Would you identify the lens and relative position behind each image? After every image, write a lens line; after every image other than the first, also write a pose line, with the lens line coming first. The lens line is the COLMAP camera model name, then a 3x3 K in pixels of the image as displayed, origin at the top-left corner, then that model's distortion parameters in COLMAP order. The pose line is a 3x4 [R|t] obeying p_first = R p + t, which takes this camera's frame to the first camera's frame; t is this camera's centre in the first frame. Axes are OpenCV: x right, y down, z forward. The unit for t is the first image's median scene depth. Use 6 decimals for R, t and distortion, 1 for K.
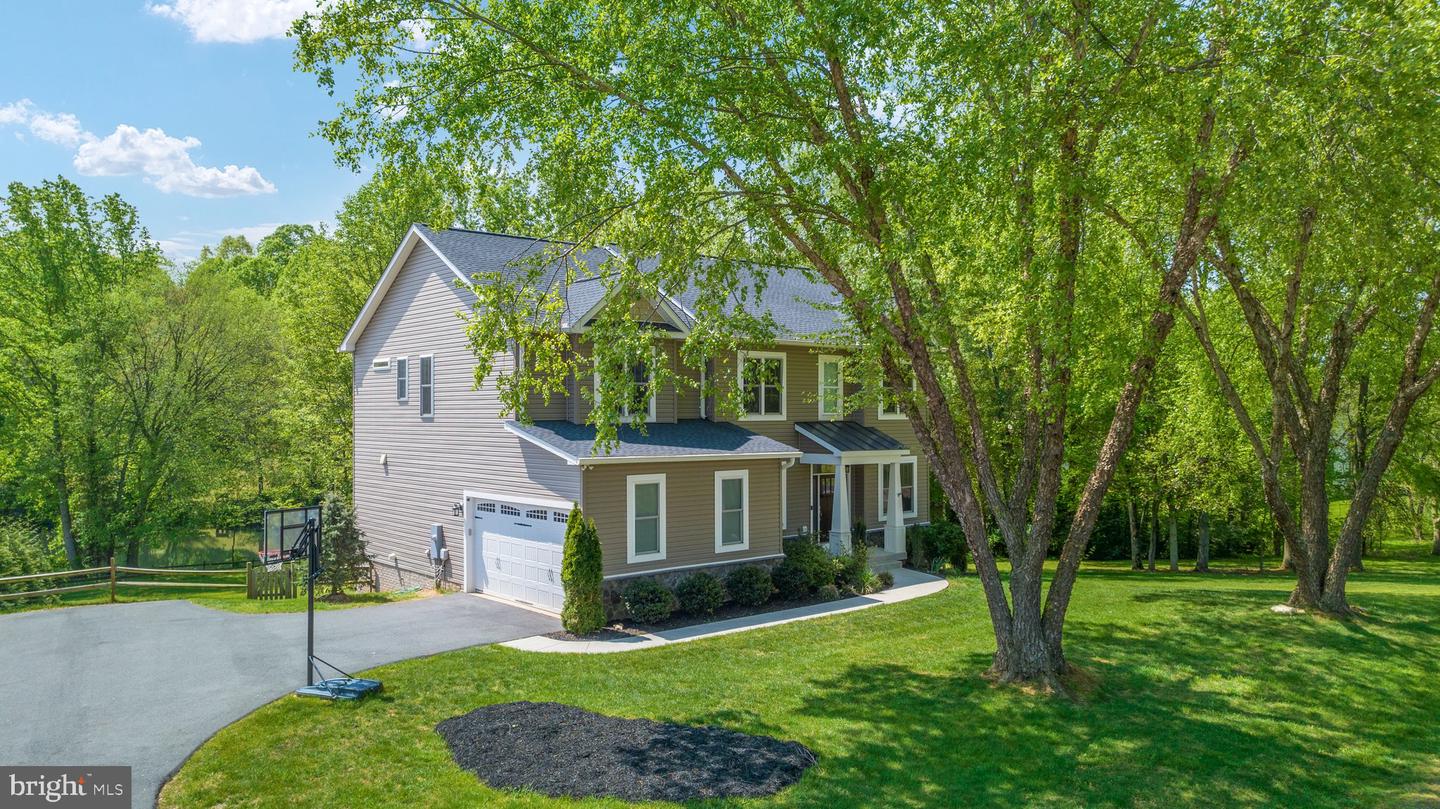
lens RADIAL K [[1026.9, 0, 718.7], [0, 1026.9, 402.3], [0, 0, 1]] dist [-0.012055, -0.002662]
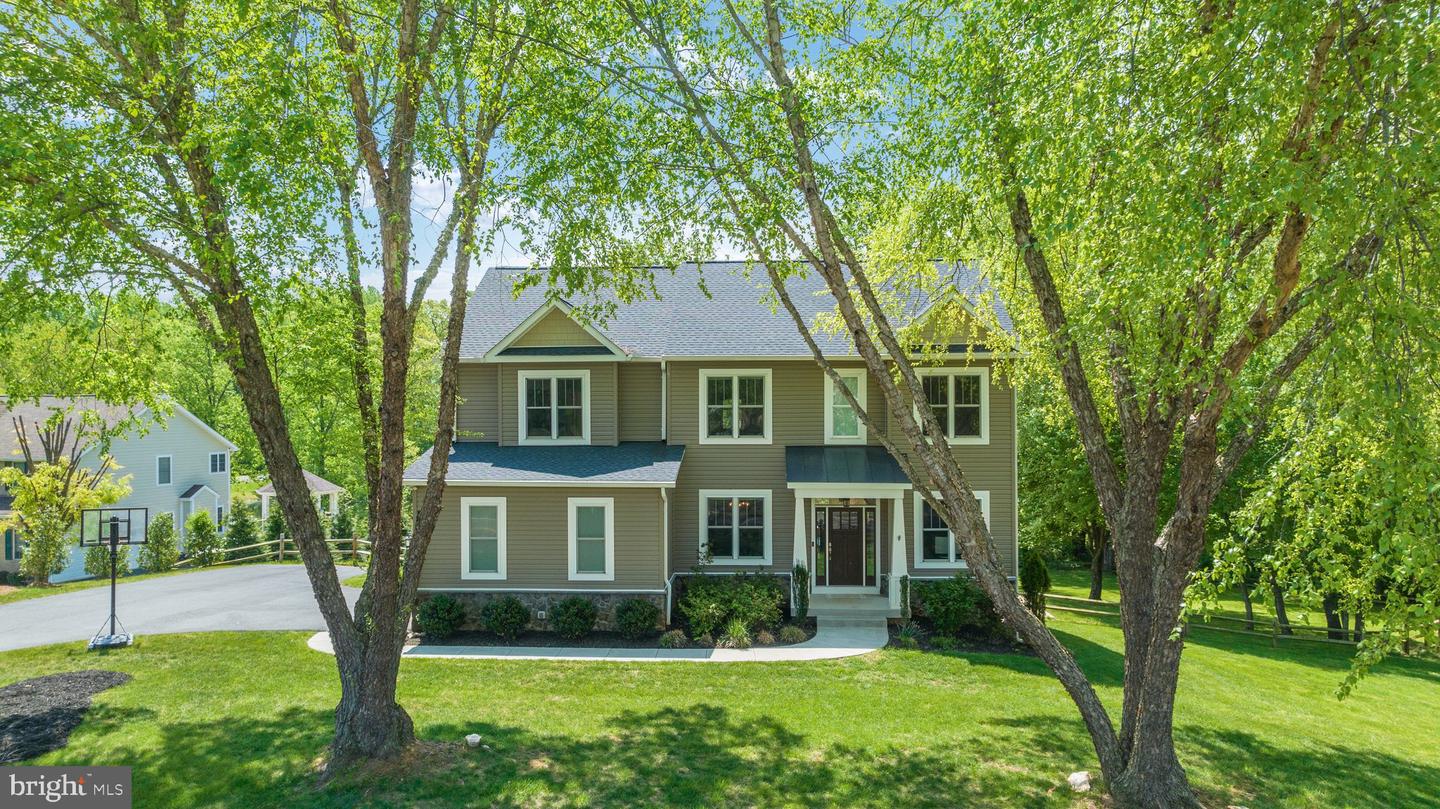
lens RADIAL K [[1026.9, 0, 719.3], [0, 1026.9, 407.1], [0, 0, 1]] dist [-0.012055, -0.002662]
pose [[0.723464, 0.001741, -0.690360, 0.824170], [0.008142, 0.999906, 0.011054, -0.031690], [0.690314, -0.013618, 0.723382, 0.400963]]
